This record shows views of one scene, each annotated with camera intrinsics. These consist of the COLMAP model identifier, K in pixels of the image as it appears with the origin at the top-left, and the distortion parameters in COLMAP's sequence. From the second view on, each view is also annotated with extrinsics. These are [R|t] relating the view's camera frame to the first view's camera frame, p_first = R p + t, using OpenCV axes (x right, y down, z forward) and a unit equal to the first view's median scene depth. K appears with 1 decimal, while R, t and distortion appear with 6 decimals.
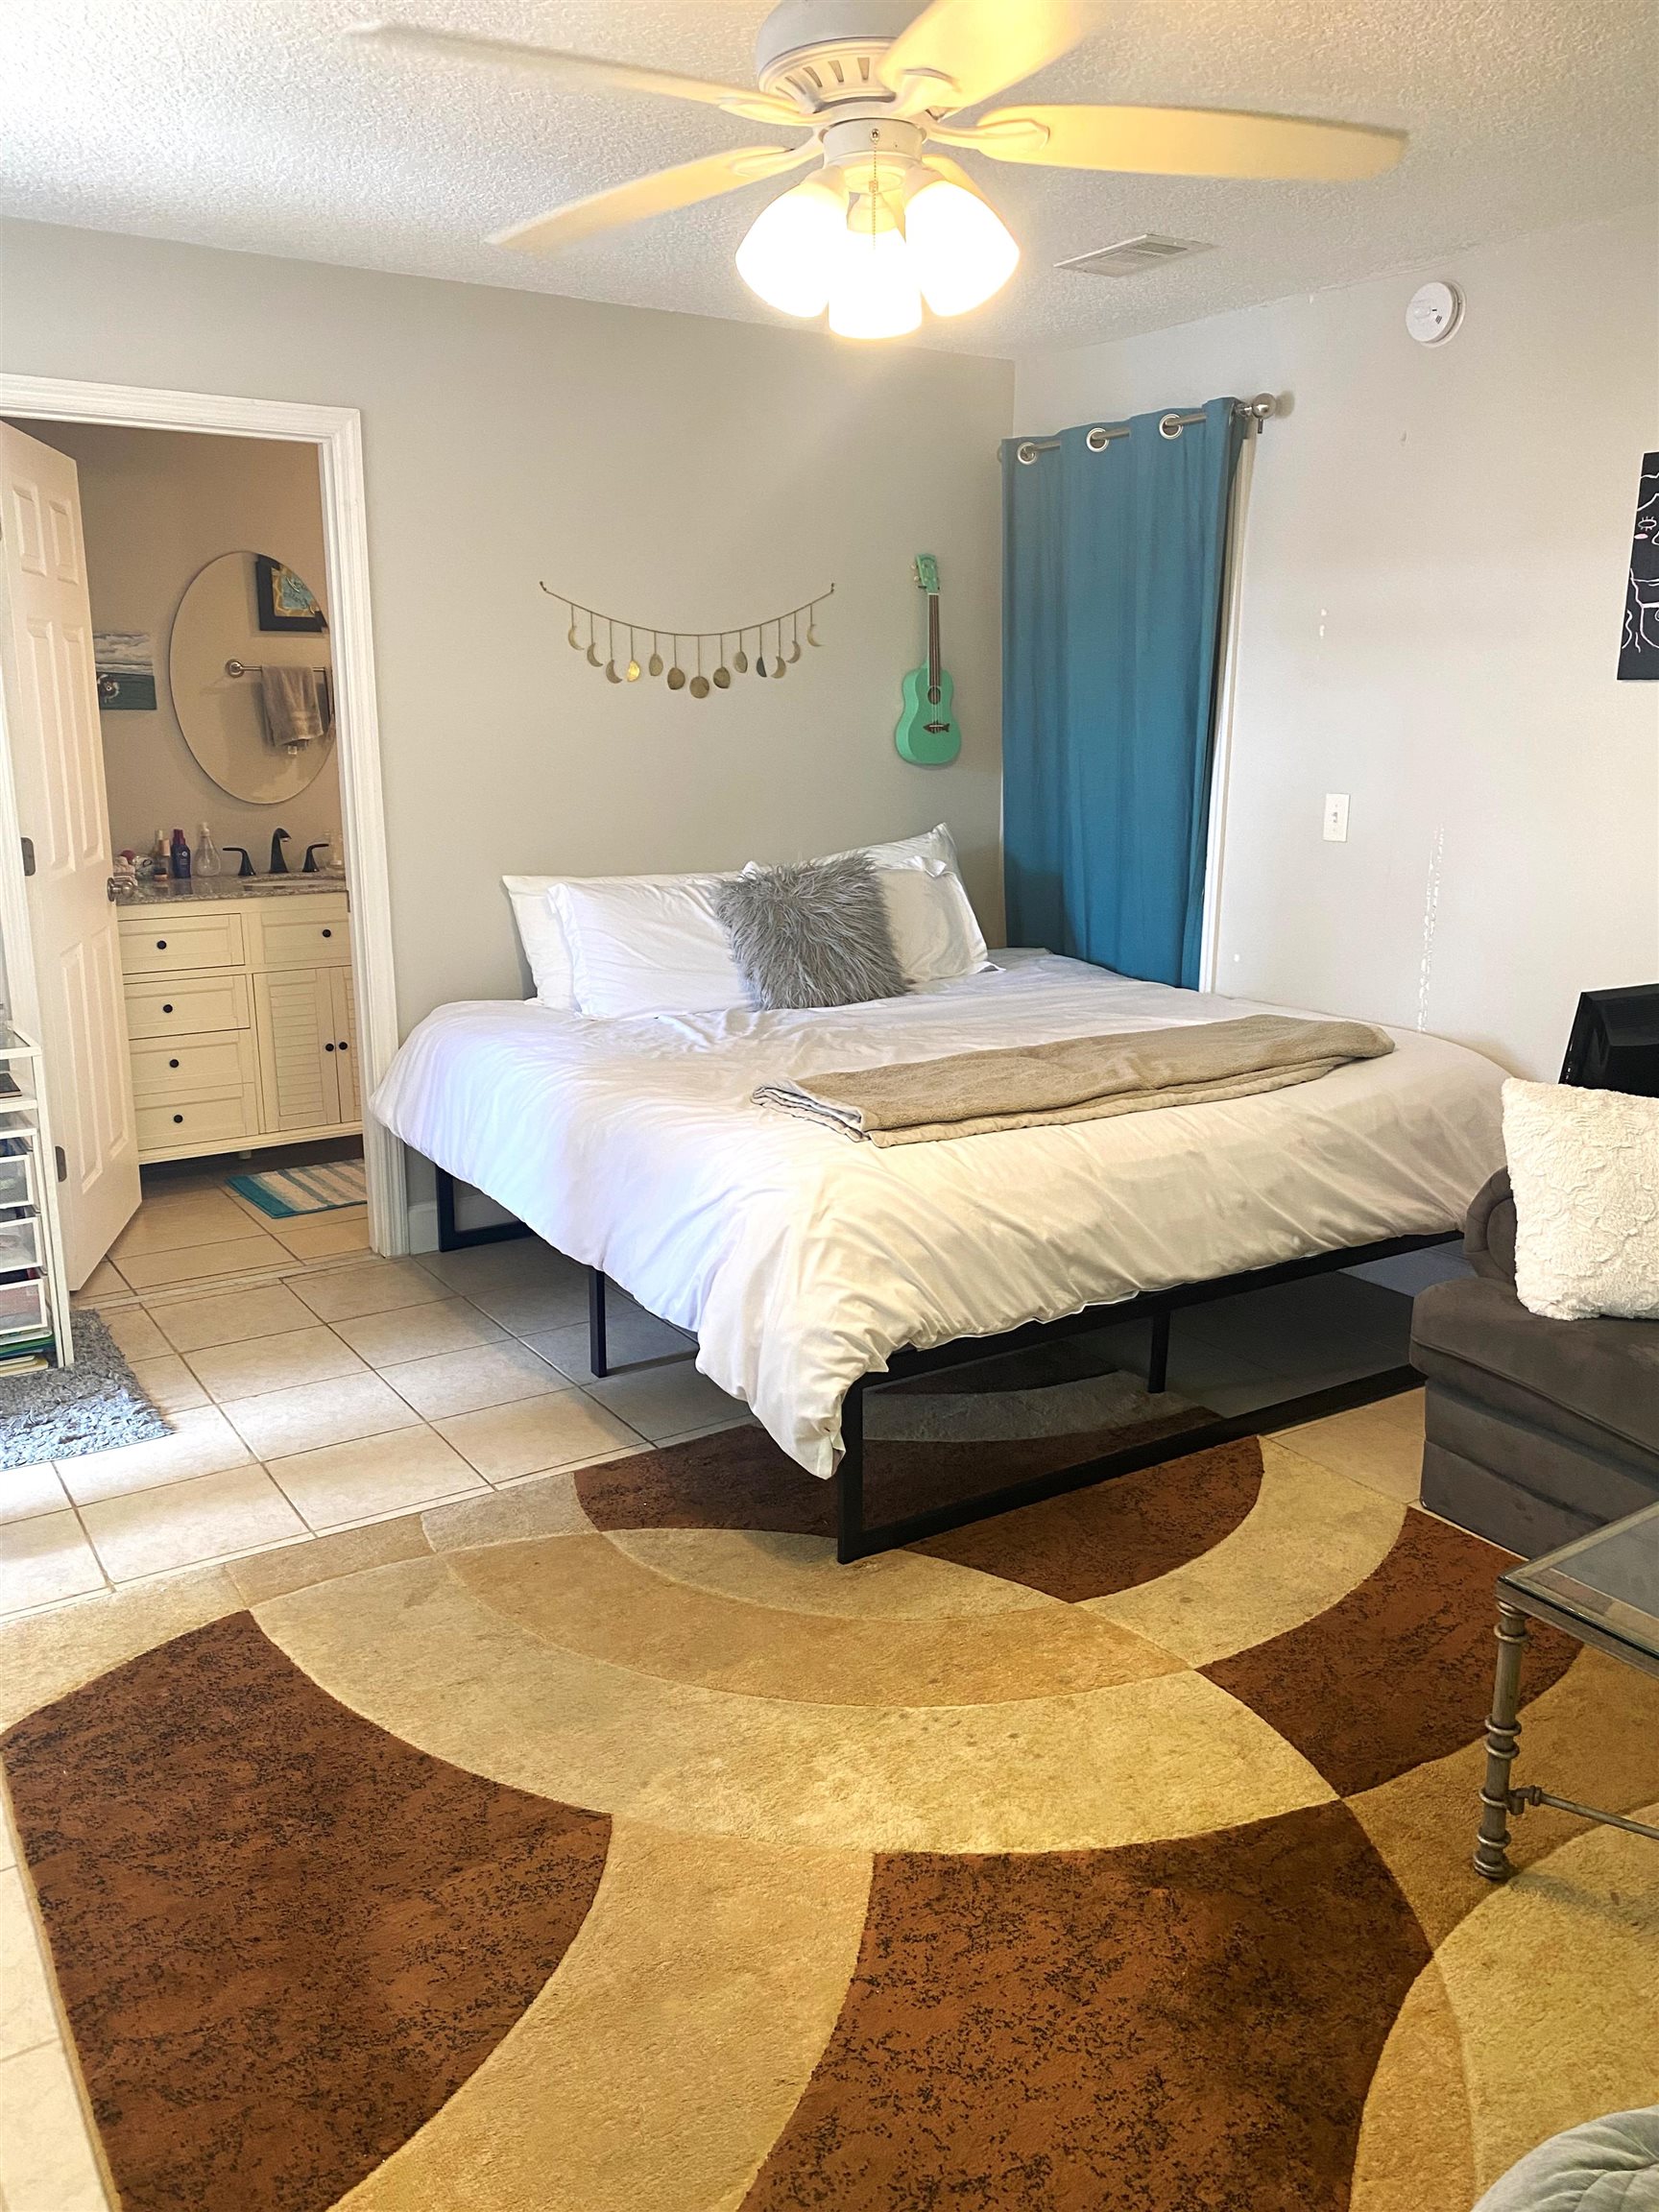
lens RADIAL K [[1690.3, 0, 830.0], [0, 1690.3, 1107.1], [0, 0, 1]] dist [-0.005913, 0.002370]
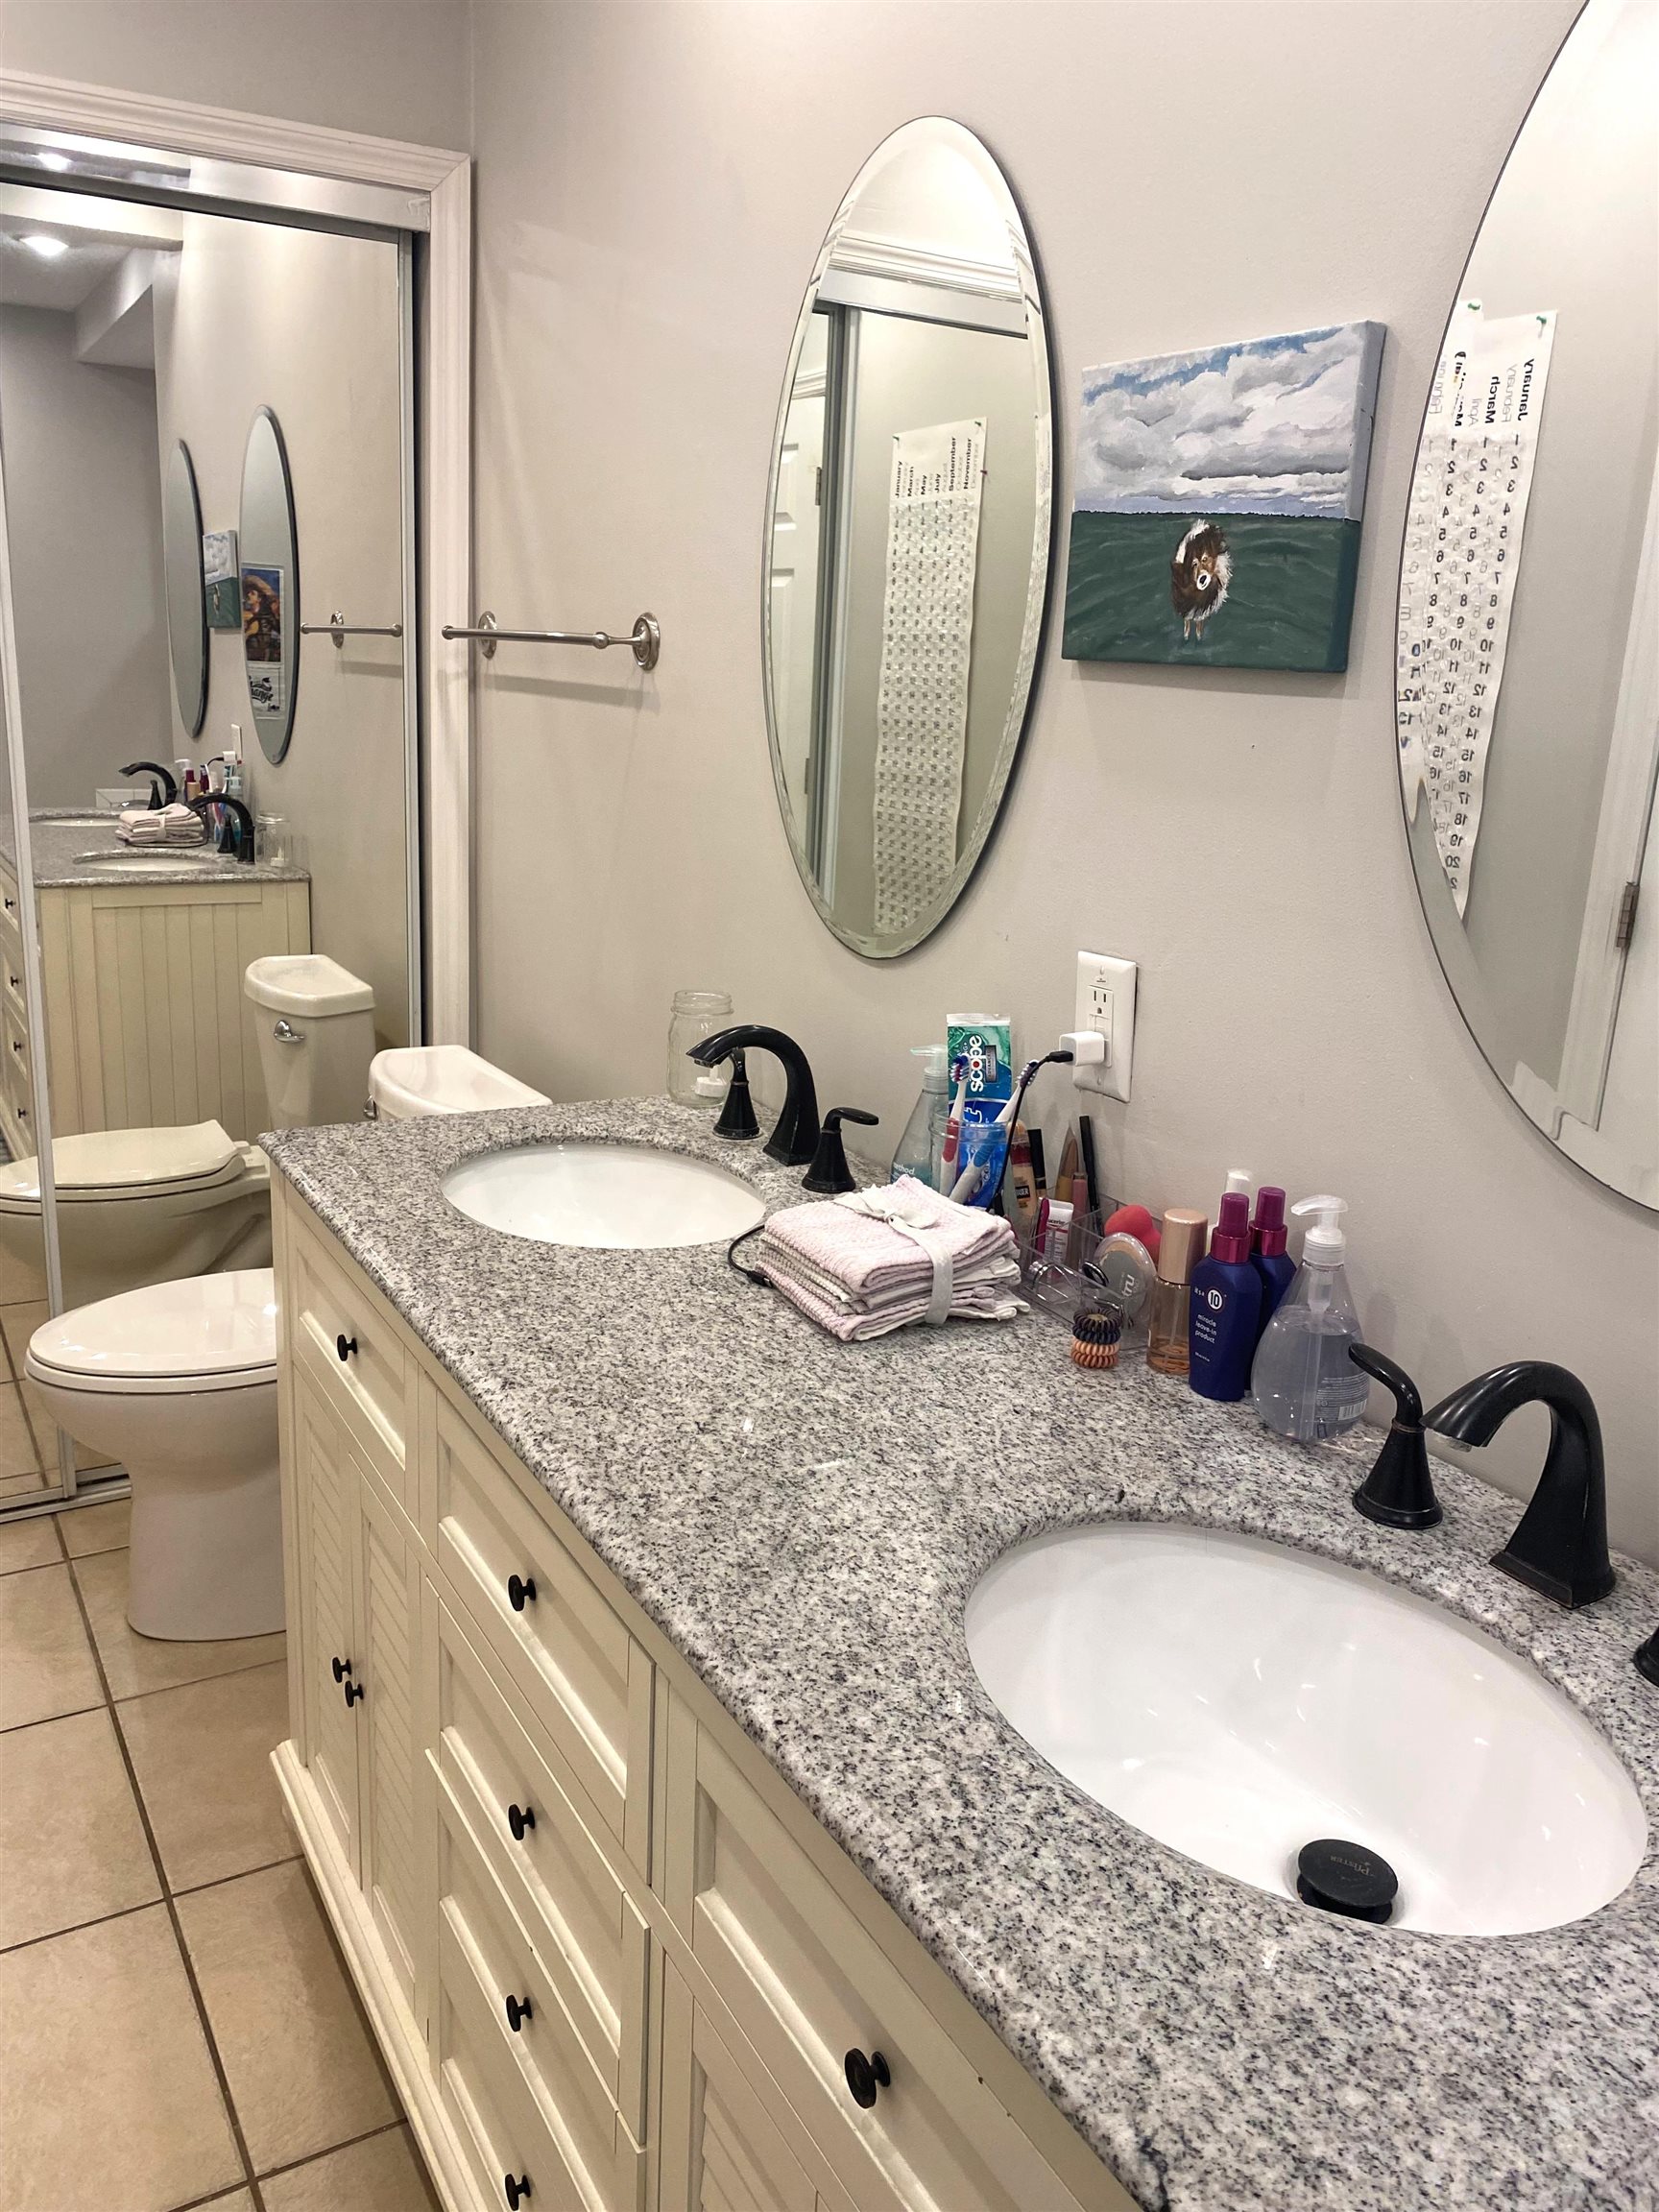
lens RADIAL K [[1690.3, 0, 830.1], [0, 1690.3, 1105.6], [0, 0, 1]] dist [-0.005913, 0.002370]
pose [[-0.045706, 0.242361, -0.969109, -0.165096], [-0.263941, 0.932718, 0.245708, -0.216443], [0.963455, 0.267018, 0.021338, 0.934224]]
